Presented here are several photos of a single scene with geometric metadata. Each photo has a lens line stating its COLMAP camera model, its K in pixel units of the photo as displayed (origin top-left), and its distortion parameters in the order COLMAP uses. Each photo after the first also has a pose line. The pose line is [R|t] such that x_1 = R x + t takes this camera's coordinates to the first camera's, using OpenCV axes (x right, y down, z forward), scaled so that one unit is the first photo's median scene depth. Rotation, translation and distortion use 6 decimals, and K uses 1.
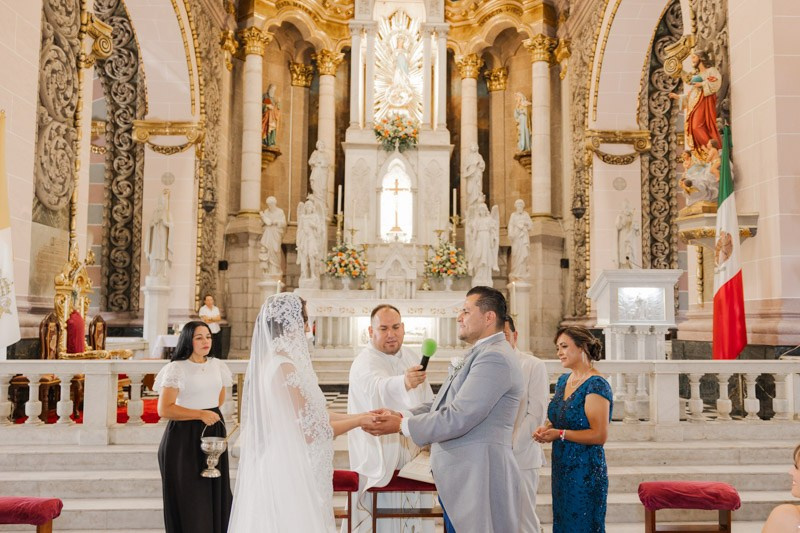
lens RADIAL K [[718.0, 0, 437.1], [0, 718.0, 265.5], [0, 0, 1]] dist [-0.003620, -0.005444]
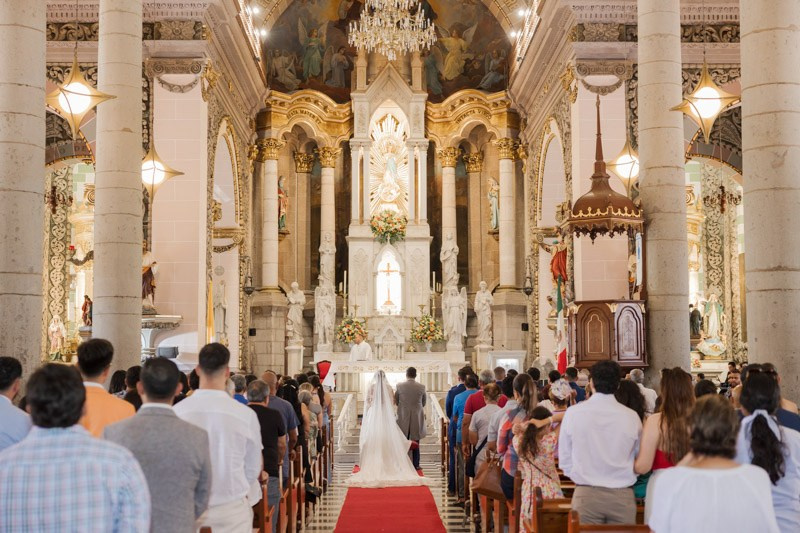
lens RADIAL K [[1034.2, 0, 400.0], [0, 1034.2, 266.5], [0, 0, 1]] dist [0.008602, 0.012431]
pose [[0.999255, -0.012336, -0.036564, 0.030095], [0.011387, 0.999596, -0.026060, -0.064913], [0.036871, 0.025624, 0.998991, -0.810685]]
